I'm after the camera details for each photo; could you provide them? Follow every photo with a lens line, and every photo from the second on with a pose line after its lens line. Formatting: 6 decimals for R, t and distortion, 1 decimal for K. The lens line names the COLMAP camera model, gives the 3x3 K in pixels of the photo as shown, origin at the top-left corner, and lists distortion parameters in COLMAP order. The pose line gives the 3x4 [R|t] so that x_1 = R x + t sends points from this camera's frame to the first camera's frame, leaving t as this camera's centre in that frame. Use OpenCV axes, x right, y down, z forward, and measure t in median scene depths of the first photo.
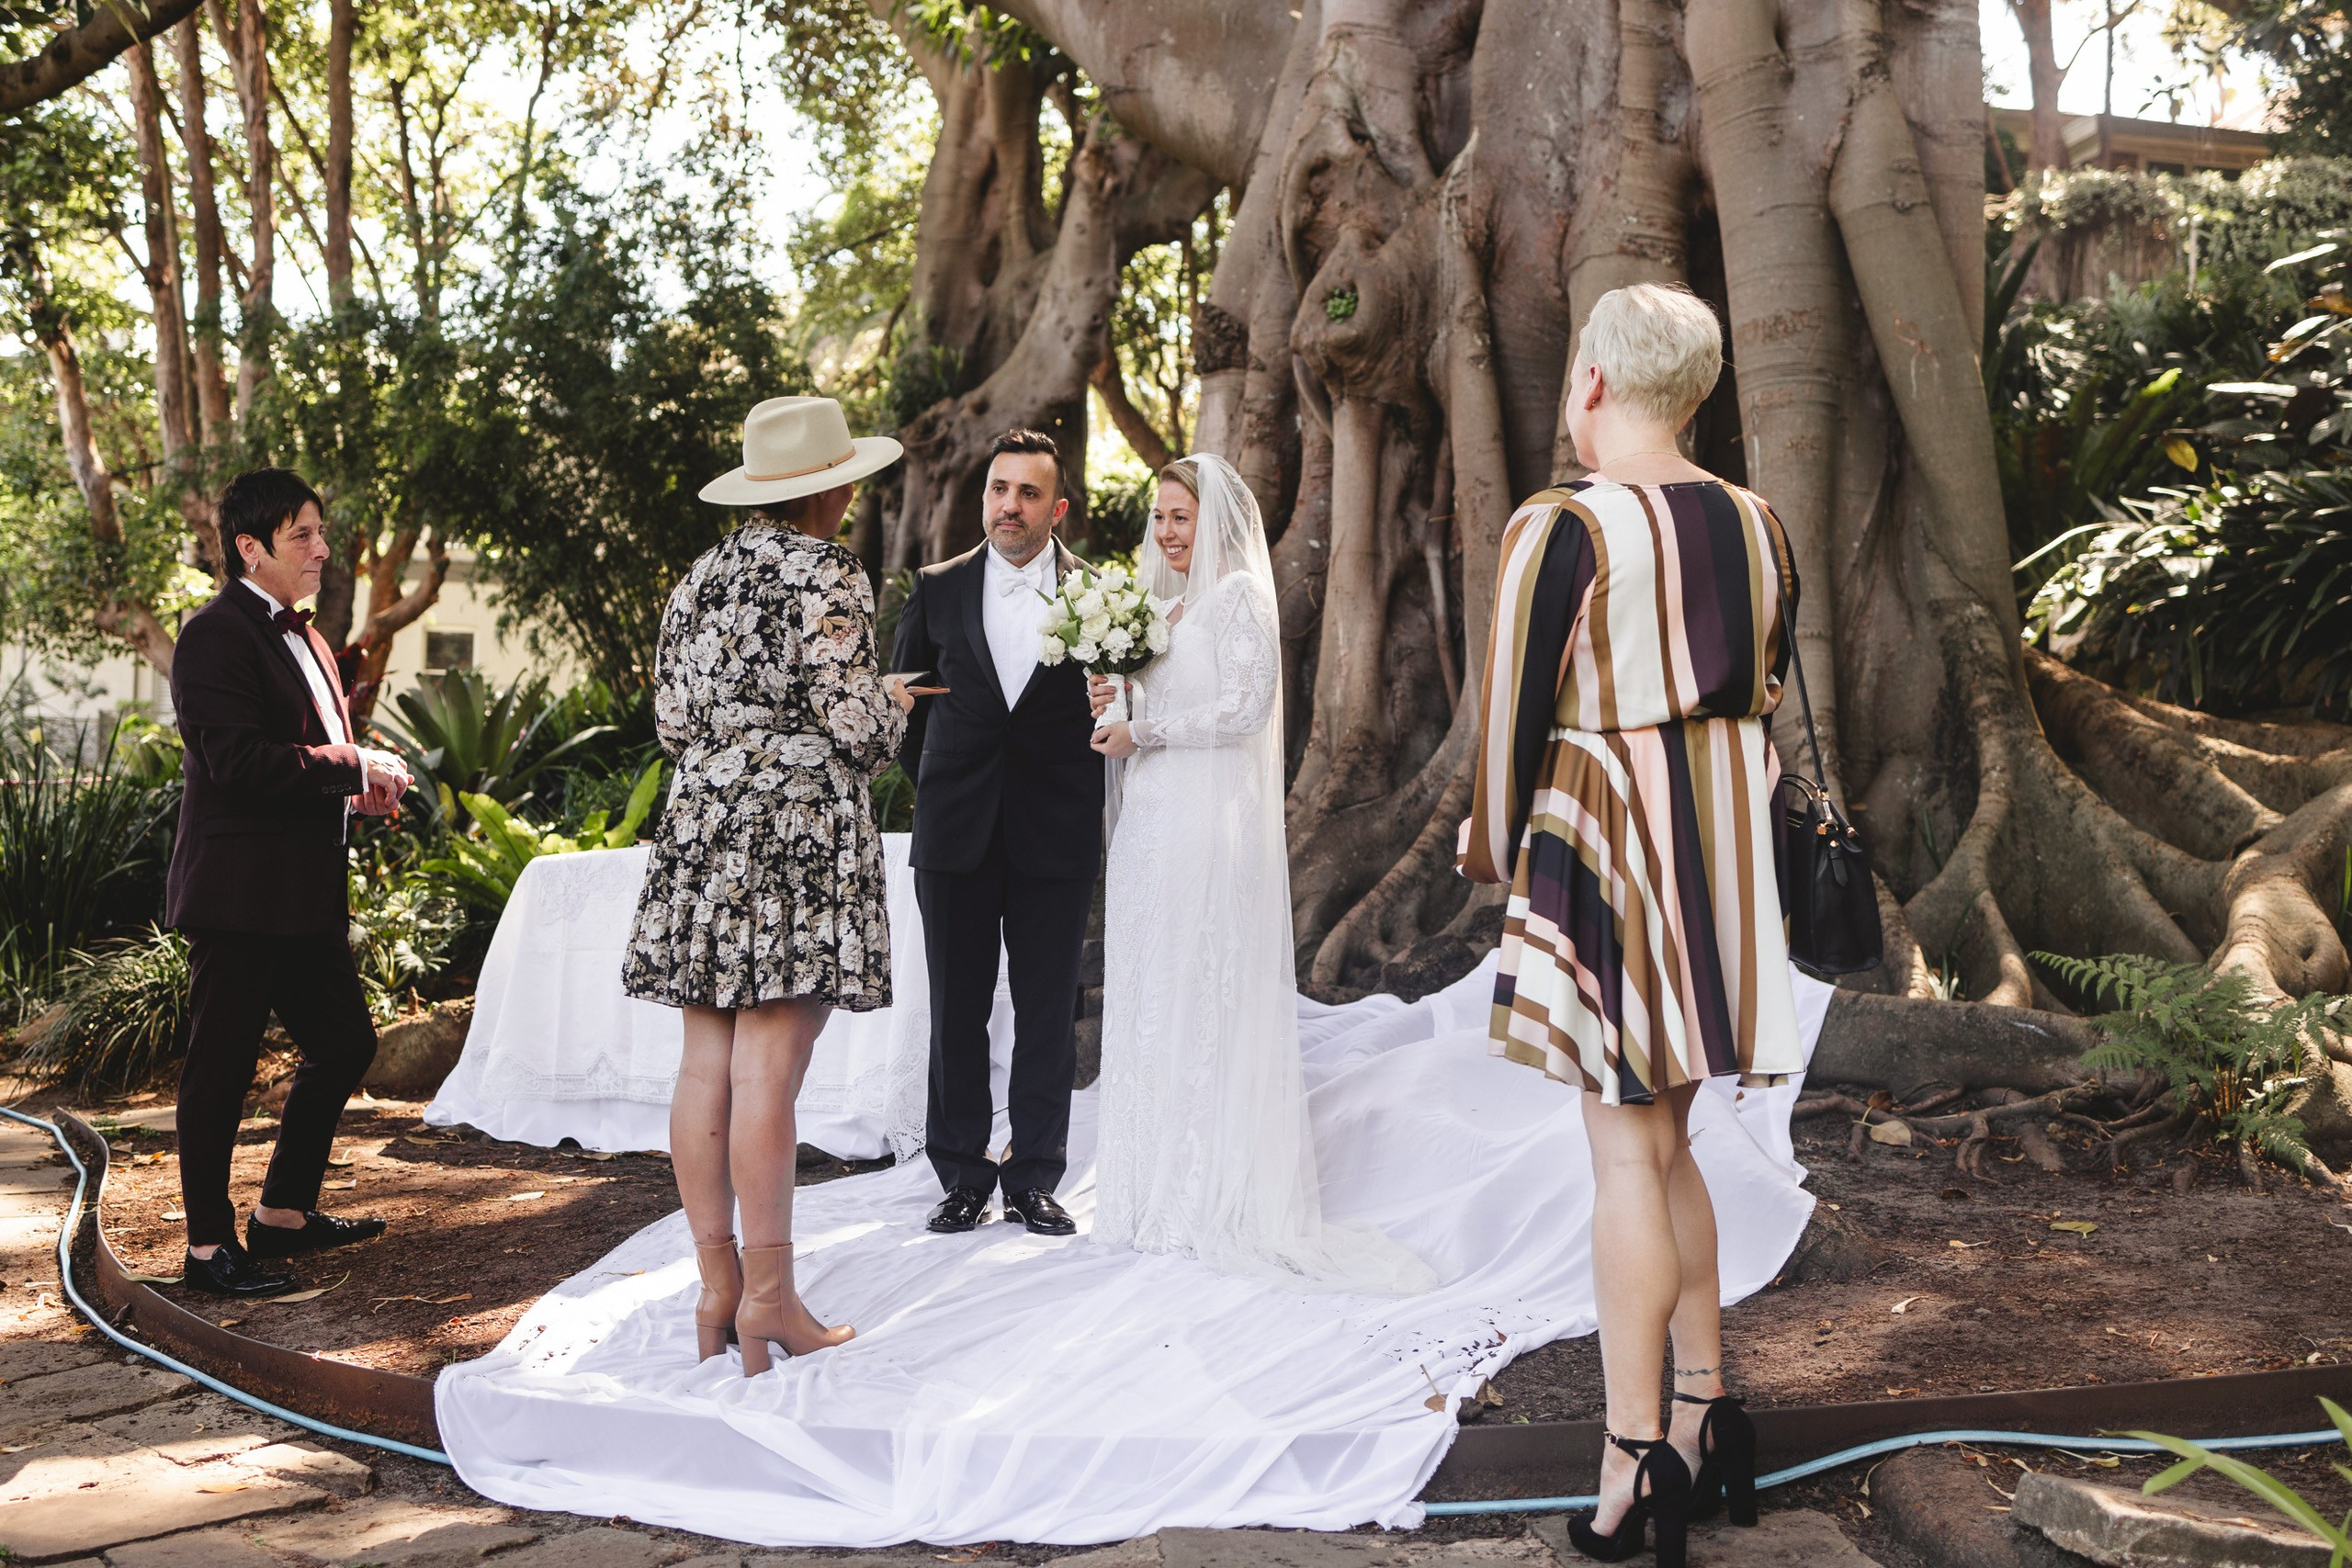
lens RADIAL K [[2617.7, 0, 1092.9], [0, 2617.7, 810.1], [0, 0, 1]] dist [-0.019473, 0.000000]
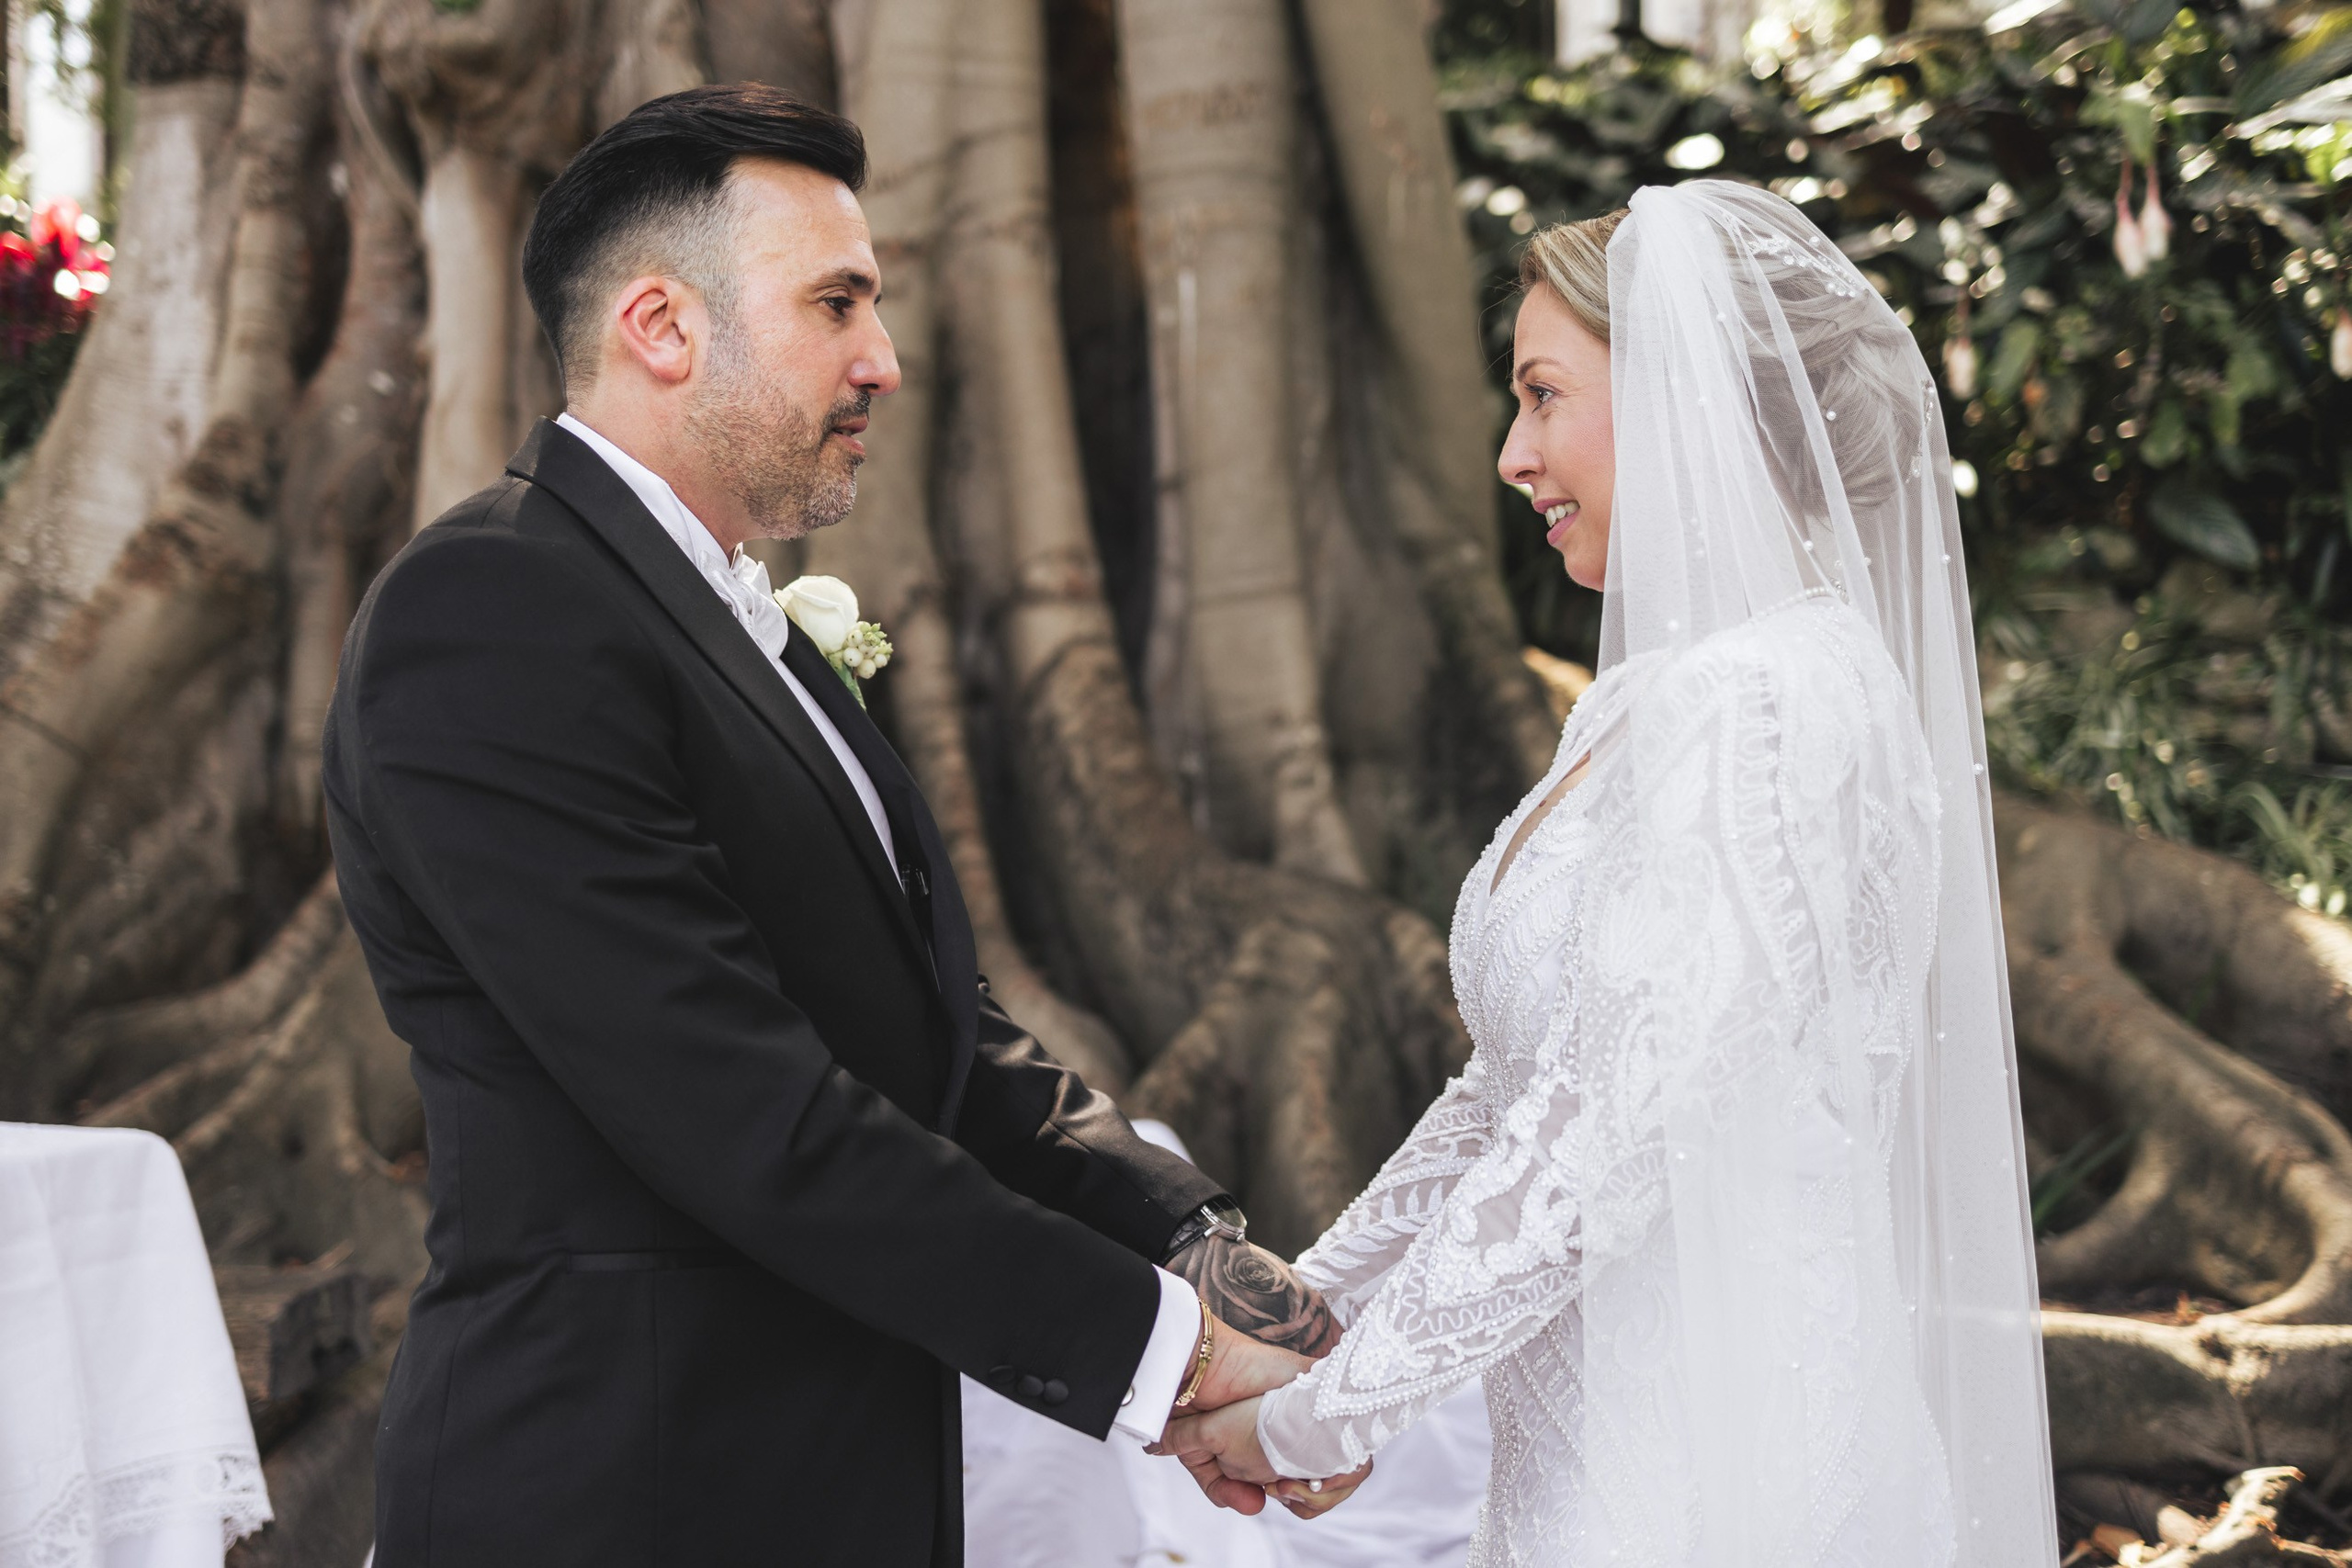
lens RADIAL K [[2441.5, 0, 1130.1], [0, 2441.5, 768.1], [0, 0, 1]] dist [0.004259, 0.000000]
pose [[0.850534, -0.019708, 0.525551, -0.069994], [-0.013991, 0.998096, 0.060071, -0.048961], [-0.525734, -0.058446, 0.848639, 0.421945]]
